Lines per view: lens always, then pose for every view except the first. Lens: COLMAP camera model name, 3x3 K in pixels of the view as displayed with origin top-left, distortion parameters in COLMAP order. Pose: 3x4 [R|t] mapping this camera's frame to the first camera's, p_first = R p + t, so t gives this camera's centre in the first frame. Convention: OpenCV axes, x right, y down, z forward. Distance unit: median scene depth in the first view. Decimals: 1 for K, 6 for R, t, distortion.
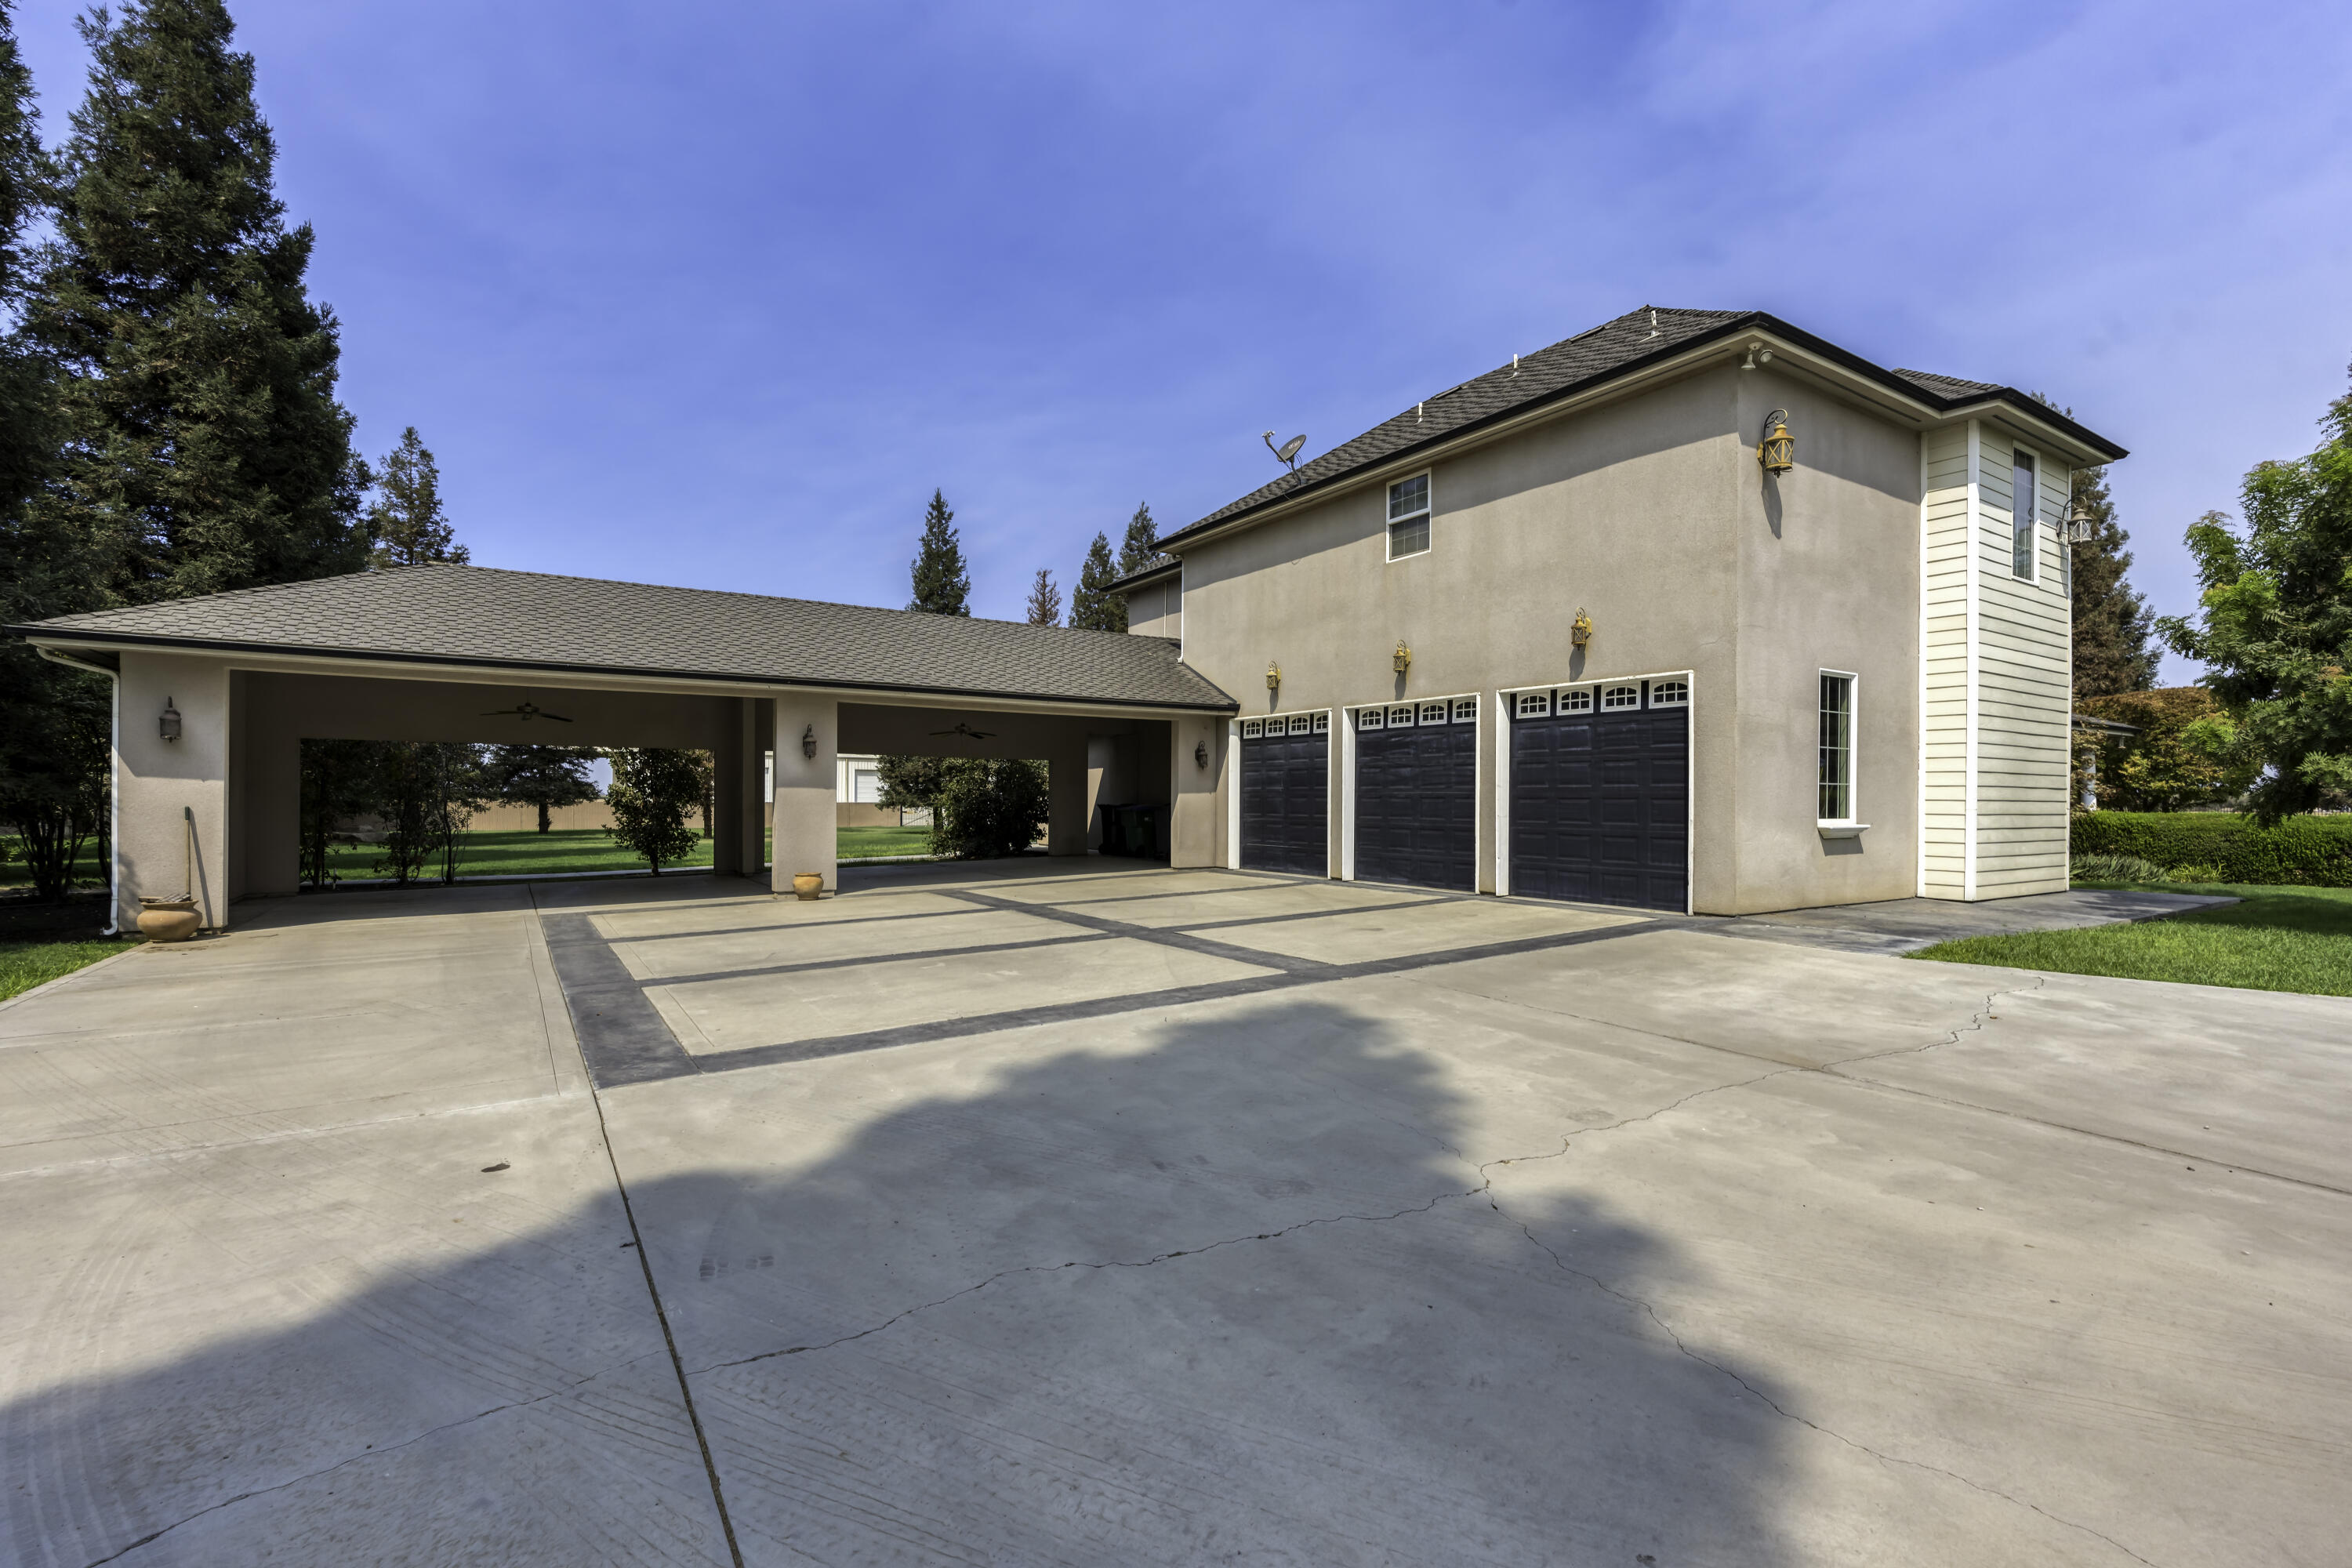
lens RADIAL K [[1054.7, 0, 1194.3], [0, 1054.7, 790.9], [0, 0, 1]] dist [-0.011162, 0.005041]
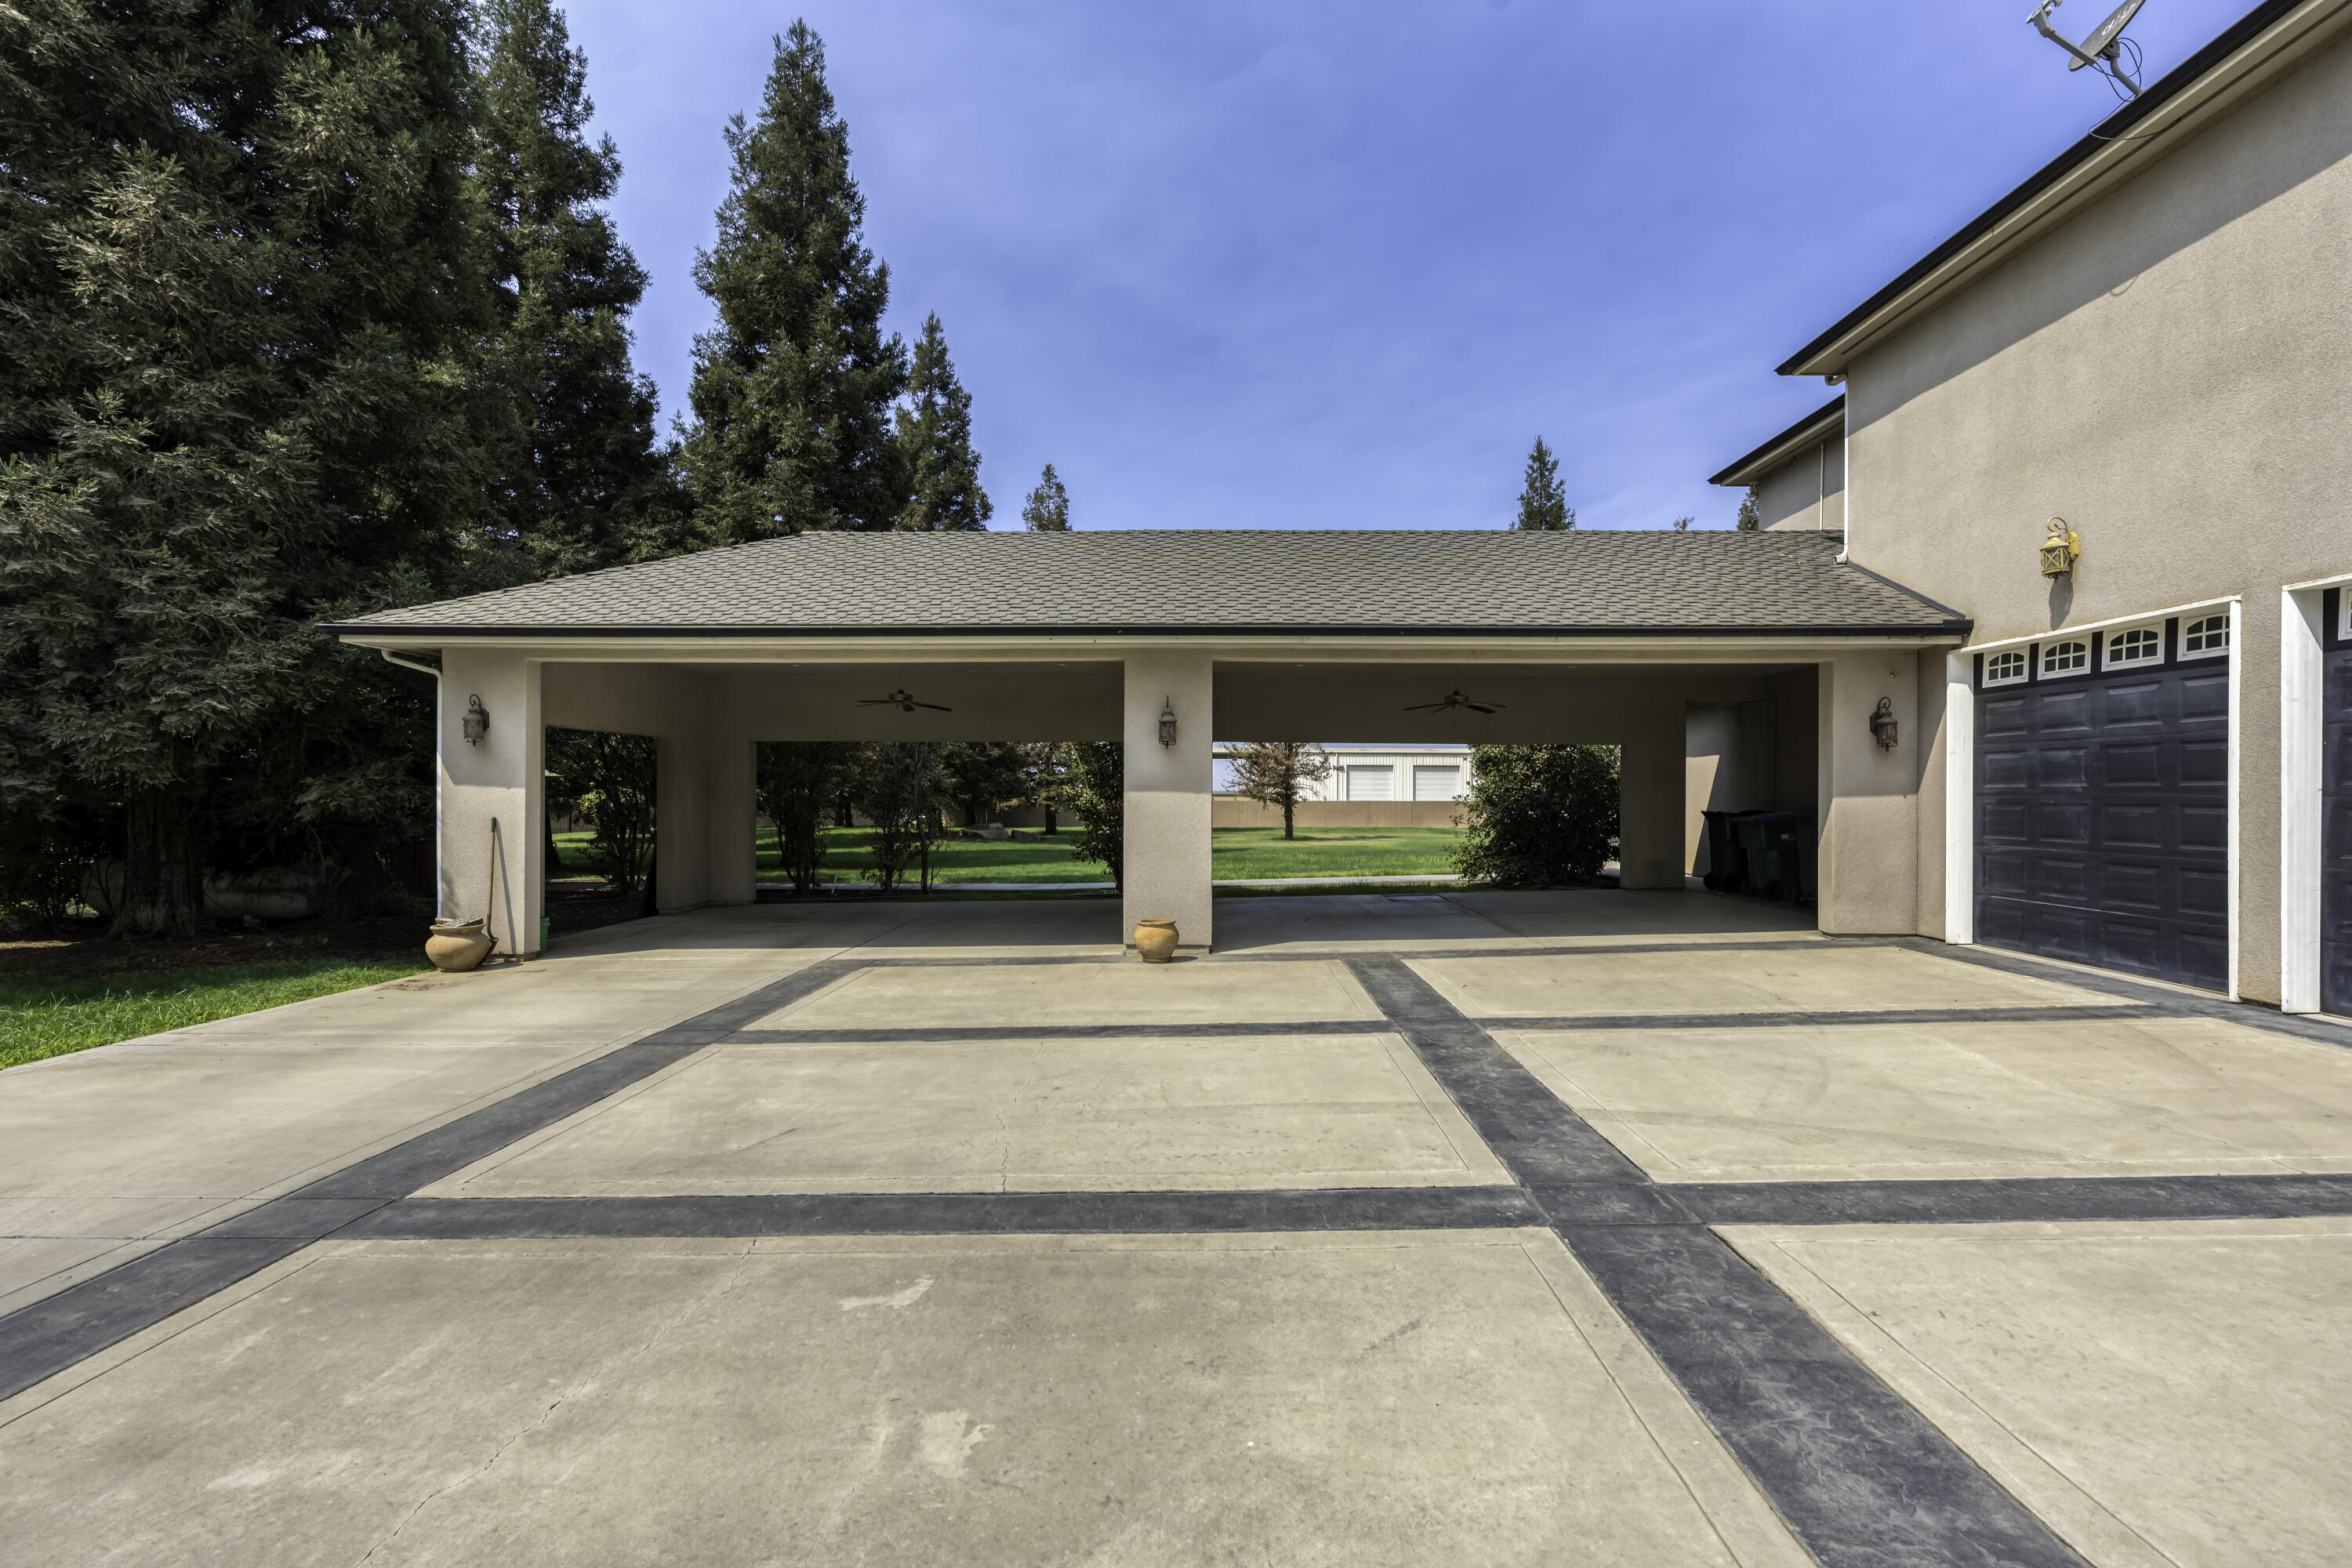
lens RADIAL K [[1054.7, 0, 1186.8], [0, 1054.7, 794.7], [0, 0, 1]] dist [-0.011162, 0.005041]
pose [[0.822090, -0.002355, -0.569353, 0.020665], [0.006094, 0.999971, 0.004663, -0.003154], [0.569325, -0.007303, 0.822080, 0.388103]]
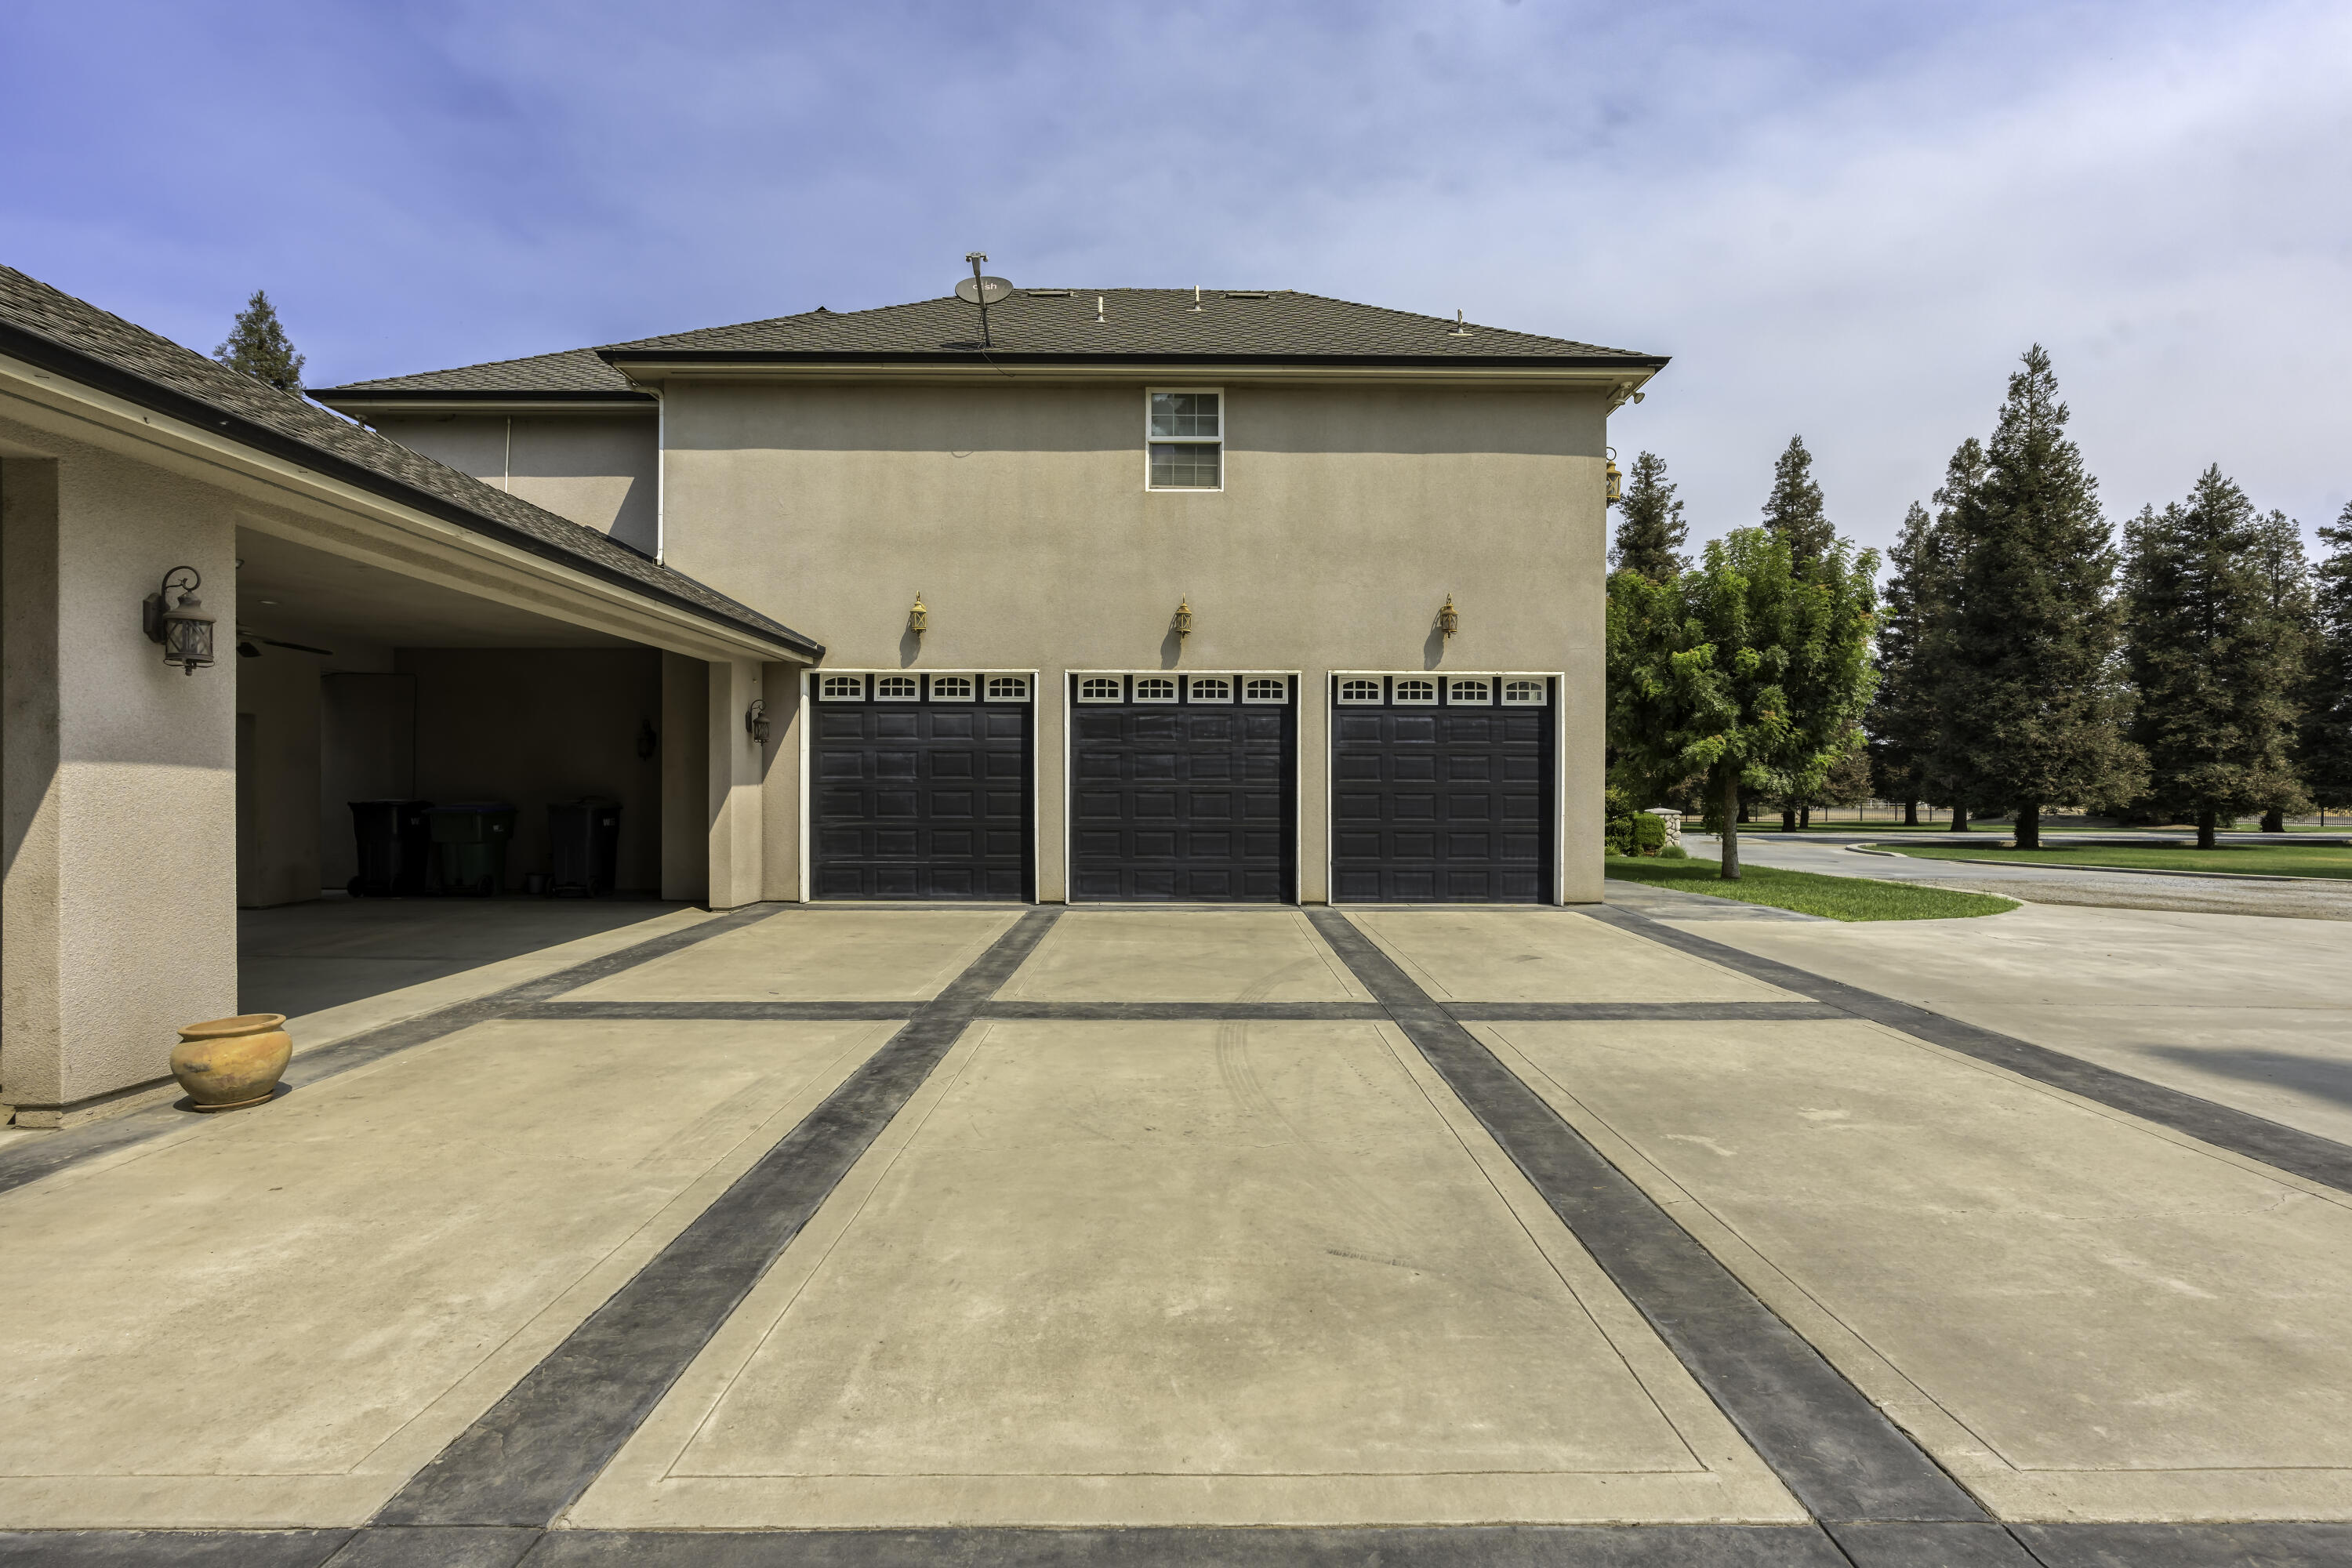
lens RADIAL K [[1054.7, 0, 1197.5], [0, 1054.7, 805.3], [0, 0, 1]] dist [-0.011162, 0.005041]
pose [[0.542812, -0.009508, 0.839800, -0.396347], [-0.007859, 0.999835, 0.016400, 0.002437], [-0.839817, -0.015503, 0.542648, 0.475416]]
